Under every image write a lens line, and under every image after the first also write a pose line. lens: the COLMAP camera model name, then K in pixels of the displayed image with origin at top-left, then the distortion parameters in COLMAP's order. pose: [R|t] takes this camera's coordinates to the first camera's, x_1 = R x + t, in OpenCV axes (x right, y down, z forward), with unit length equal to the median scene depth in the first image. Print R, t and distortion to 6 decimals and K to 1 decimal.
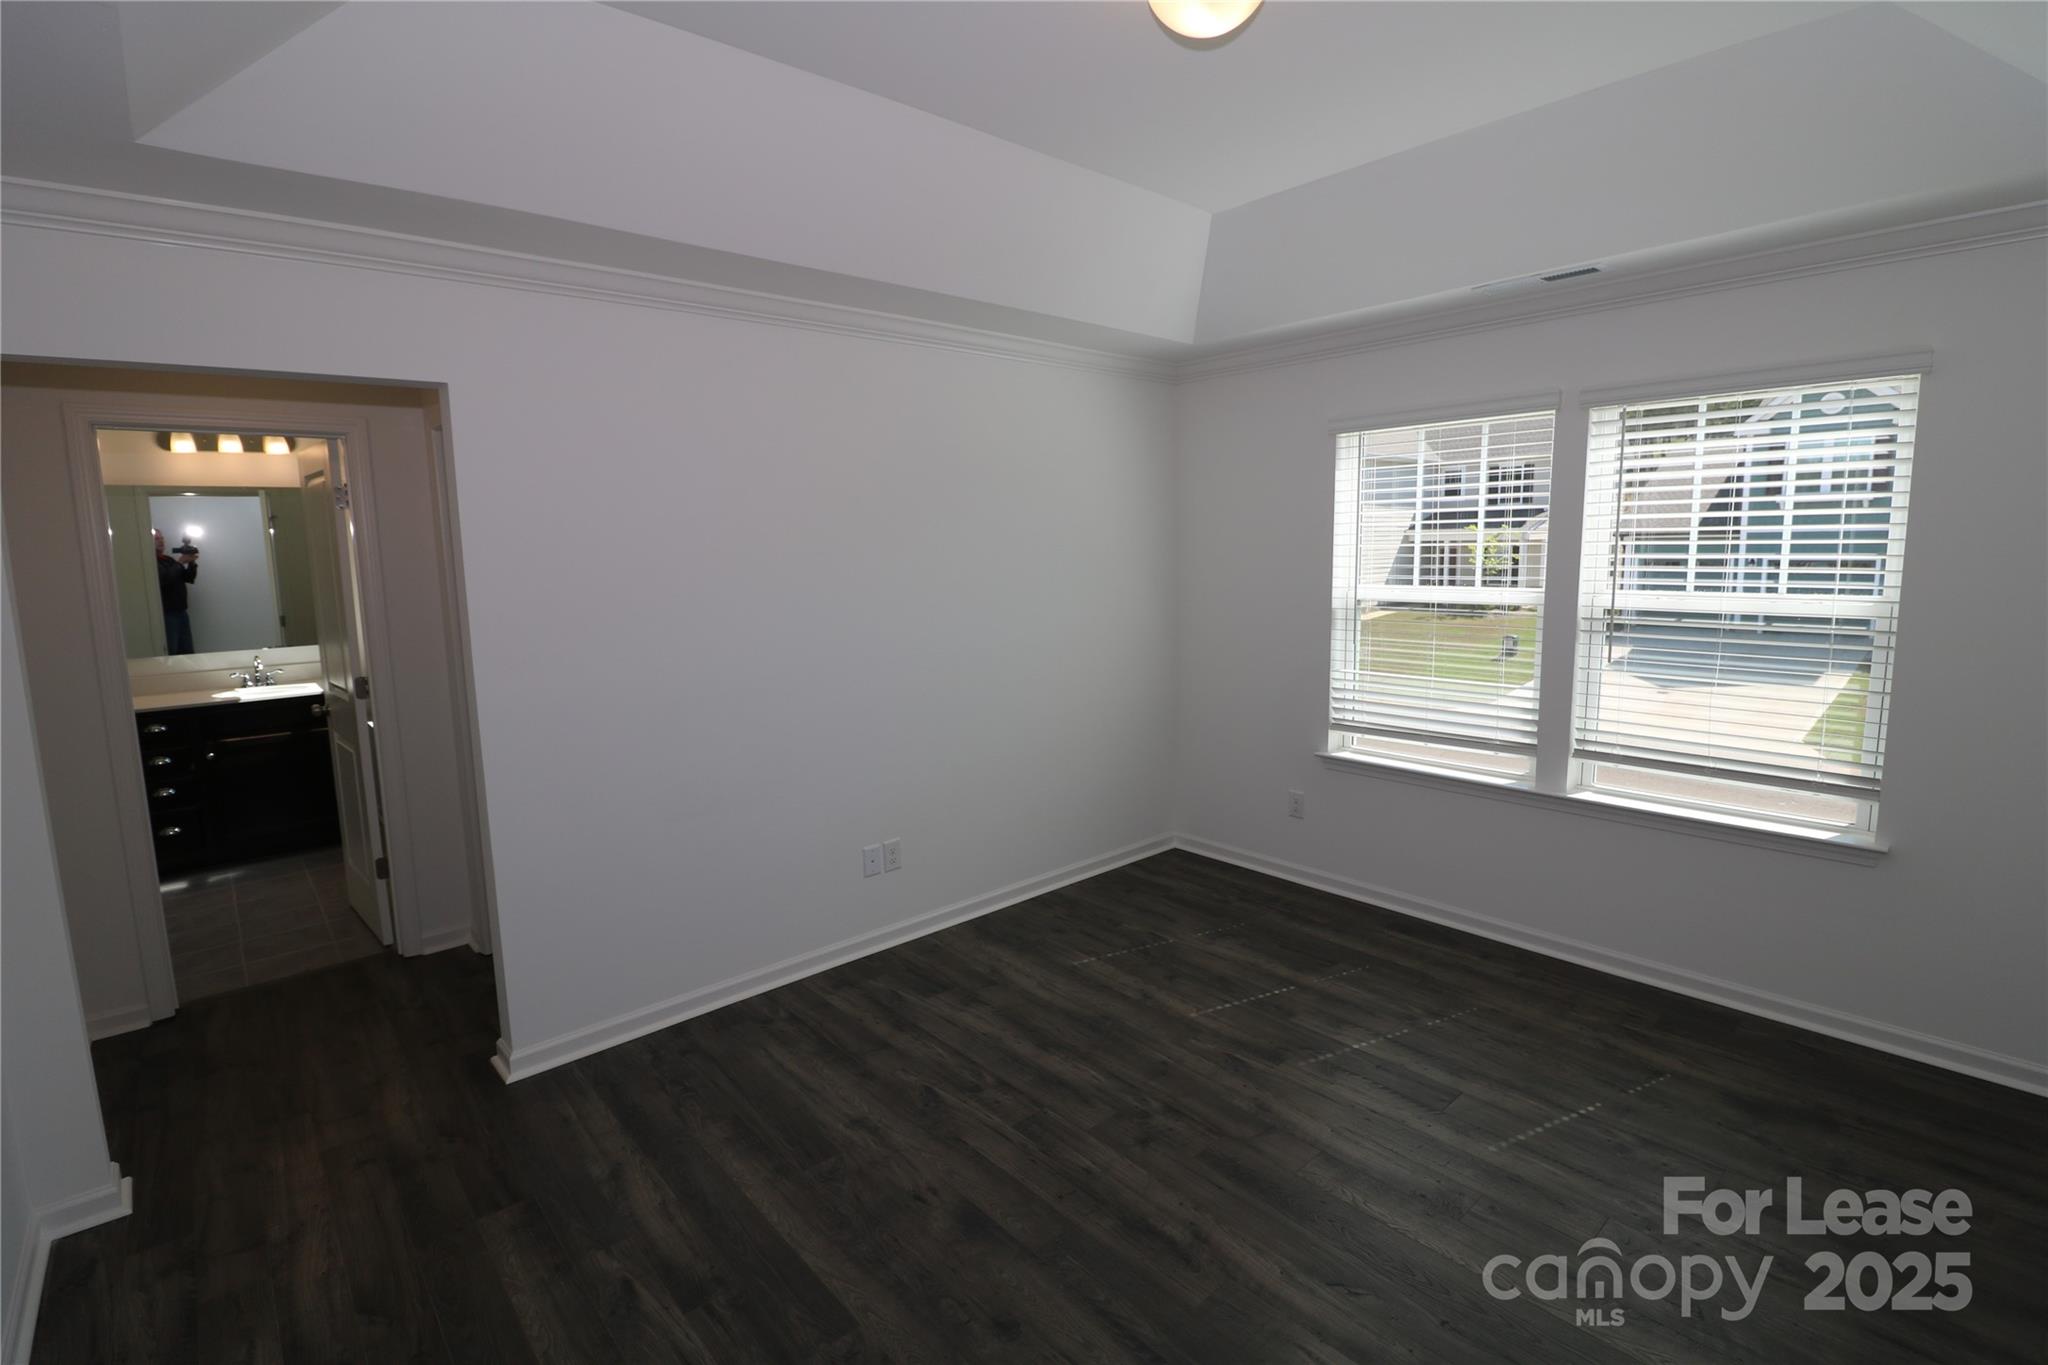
lens RADIAL K [[940.1, 0, 1023.8], [0, 940.1, 672.3], [0, 0, 1]] dist [-0.002959, -0.003270]
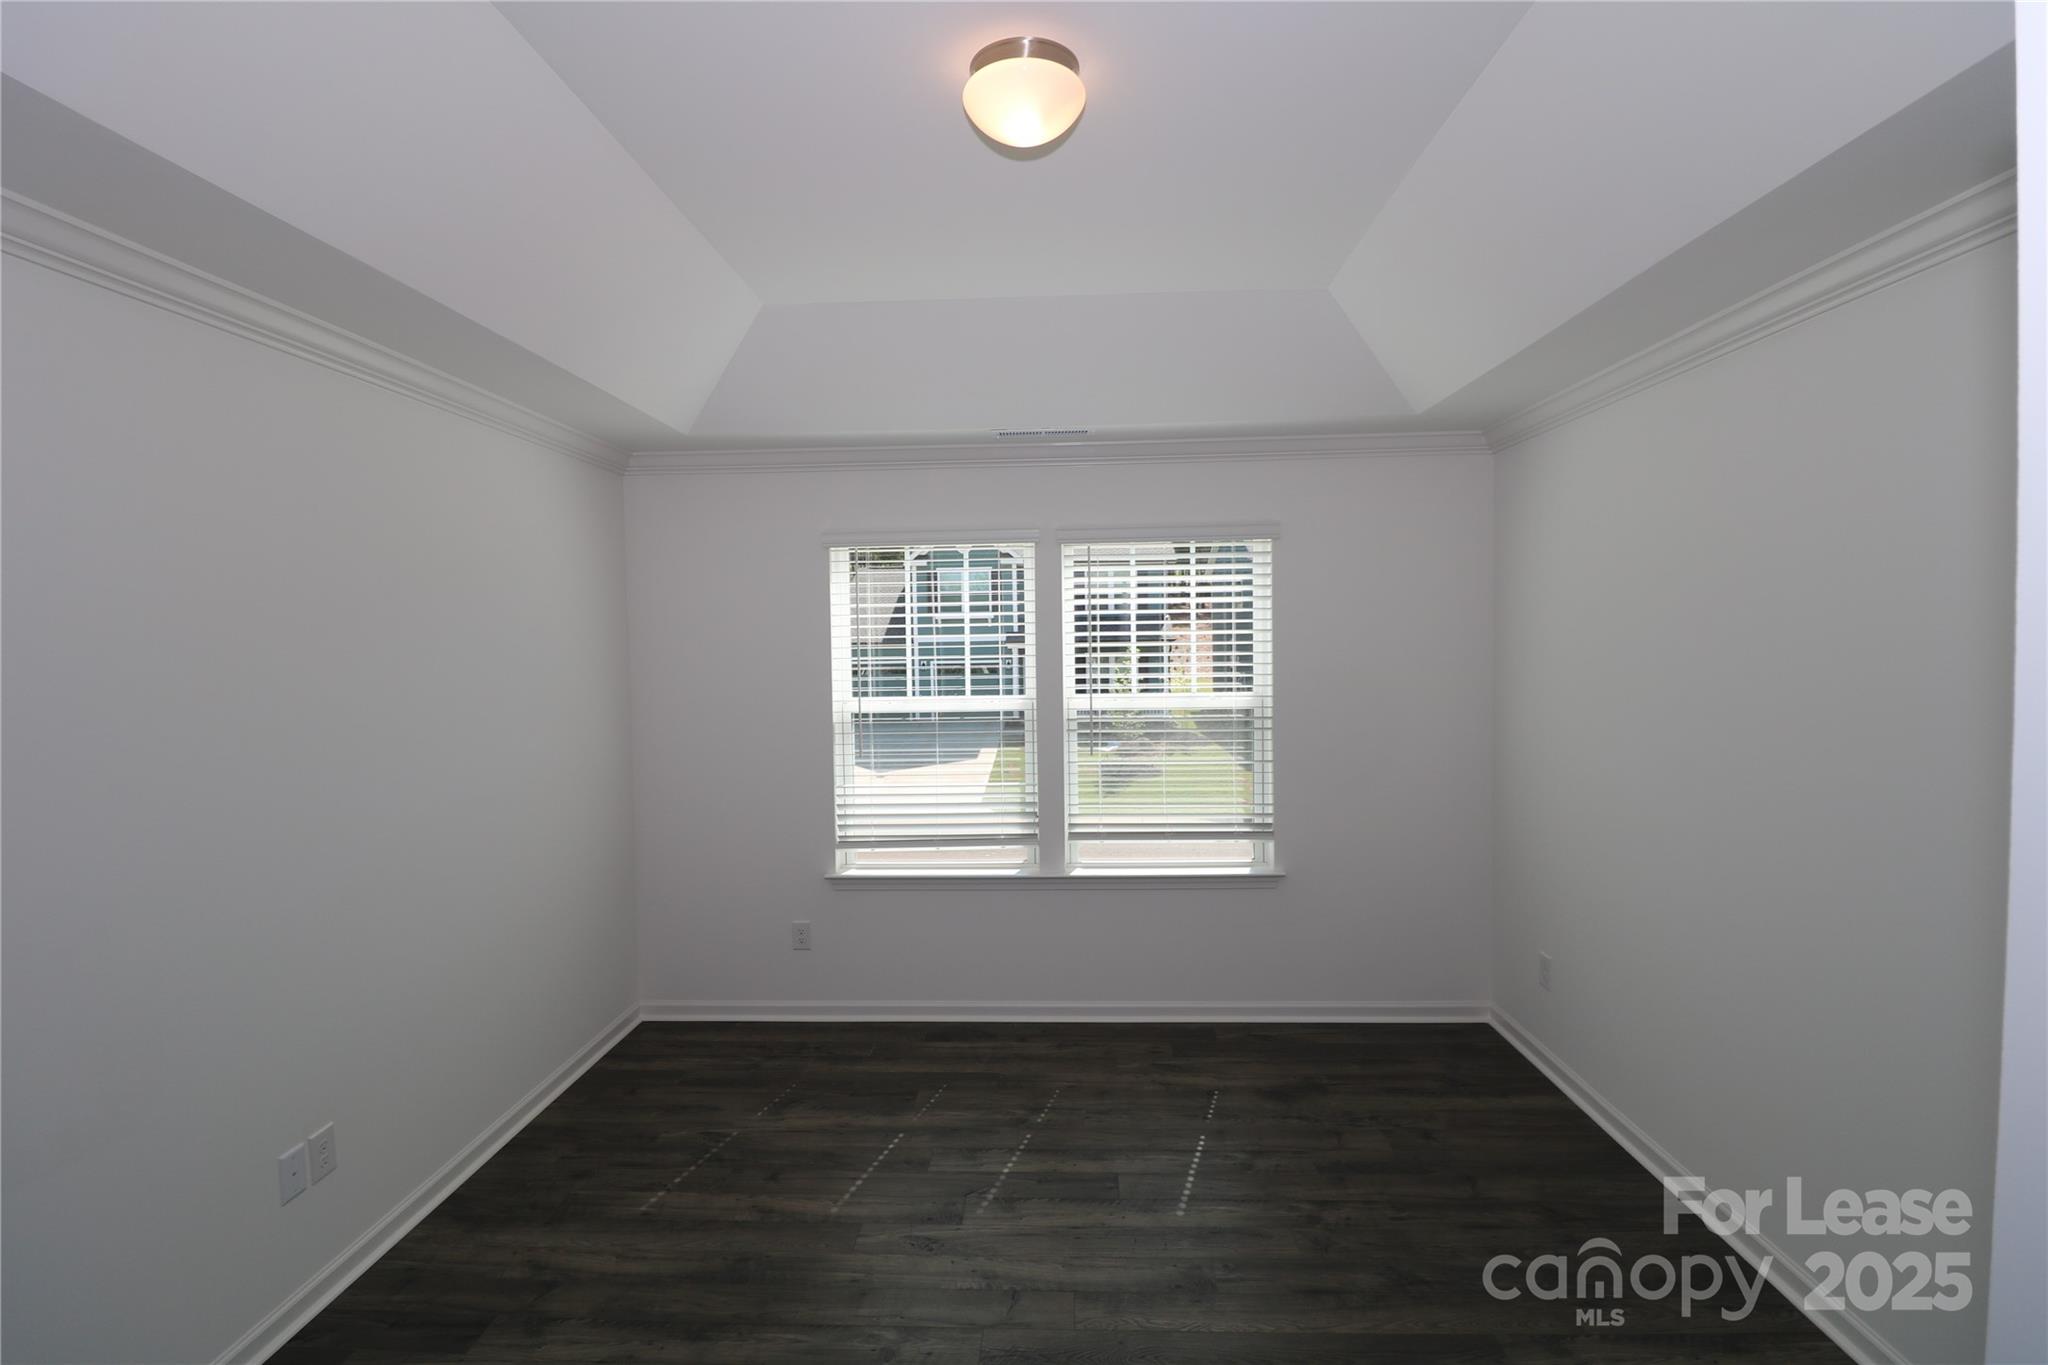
lens RADIAL K [[940.1, 0, 1021.6], [0, 940.1, 671.5], [0, 0, 1]] dist [-0.002959, -0.003270]
pose [[0.700297, -0.014036, 0.713714, -0.297028], [0.100449, 0.991796, -0.079056, -0.031446], [-0.706749, 0.127055, 0.695962, 0.230651]]
